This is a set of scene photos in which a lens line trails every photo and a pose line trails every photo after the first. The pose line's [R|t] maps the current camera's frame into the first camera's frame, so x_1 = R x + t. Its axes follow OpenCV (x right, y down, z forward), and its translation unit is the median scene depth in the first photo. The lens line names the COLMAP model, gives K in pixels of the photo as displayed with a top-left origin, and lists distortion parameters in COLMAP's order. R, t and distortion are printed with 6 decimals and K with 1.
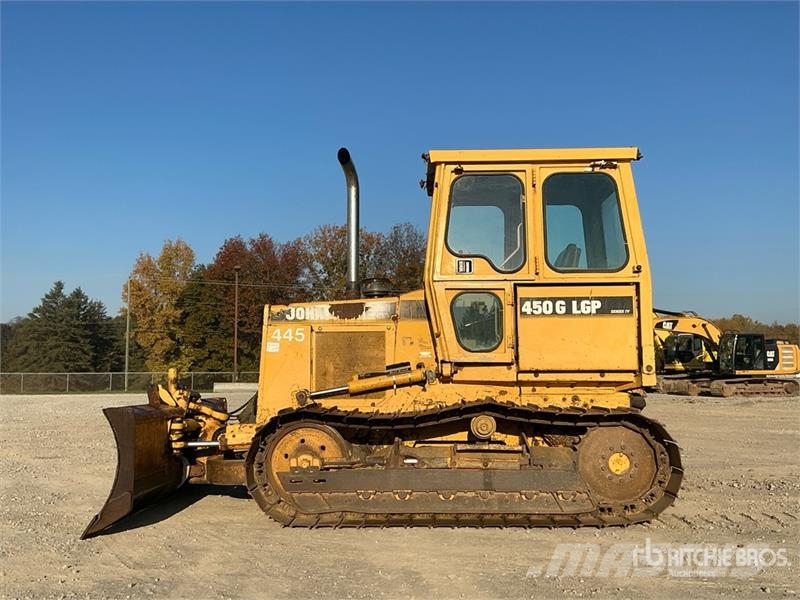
lens RADIAL K [[860.7, 0, 338.6], [0, 860.7, 317.5], [0, 0, 1]] dist [0.036480, 0.000000]
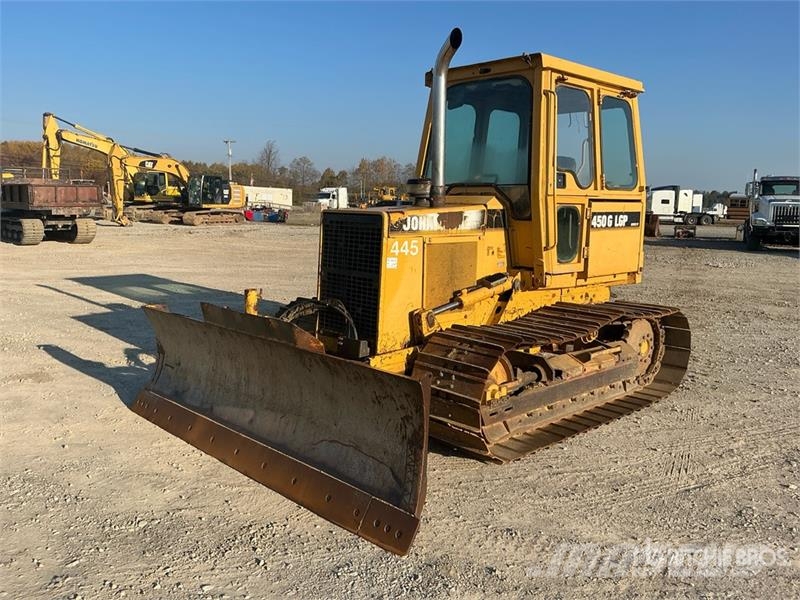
lens RADIAL K [[690.0, 0, 398.0], [0, 690.0, 332.1], [0, 0, 1]] dist [0.062230, -0.016669]
pose [[0.679503, -0.123491, 0.723205, -0.581002], [-0.068092, 0.970863, 0.229758, -0.057473], [-0.730506, -0.205365, 0.651296, 0.530317]]
